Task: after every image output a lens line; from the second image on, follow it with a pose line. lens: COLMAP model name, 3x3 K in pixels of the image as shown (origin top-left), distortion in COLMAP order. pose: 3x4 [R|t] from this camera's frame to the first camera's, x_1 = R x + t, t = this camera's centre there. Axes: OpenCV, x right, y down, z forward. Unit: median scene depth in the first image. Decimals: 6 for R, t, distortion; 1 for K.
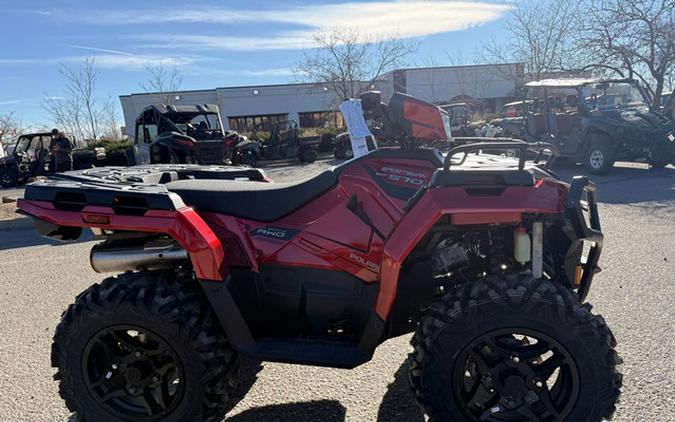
lens RADIAL K [[478.4, 0, 341.0], [0, 478.4, 267.9], [0, 0, 1]] dist [0.072570, -0.108452]
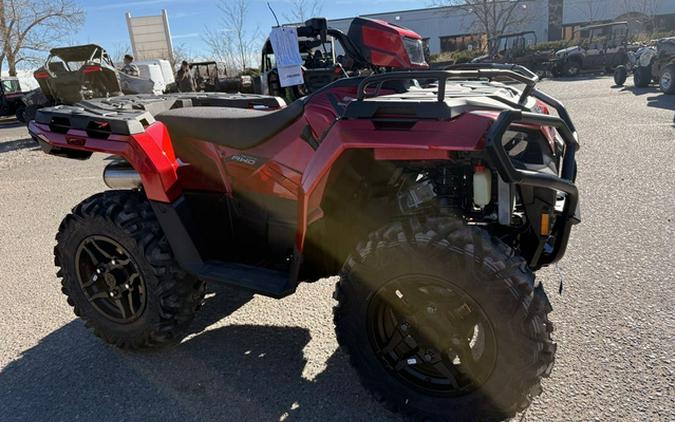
lens RADIAL K [[478.1, 0, 342.0], [0, 478.1, 212.1], [0, 0, 1]] dist [0.031356, -0.036935]
pose [[0.956779, 0.074085, -0.281222, 0.337793], [-0.063893, 0.996930, 0.045254, -0.020152], [0.283711, -0.025330, 0.958575, 0.067011]]
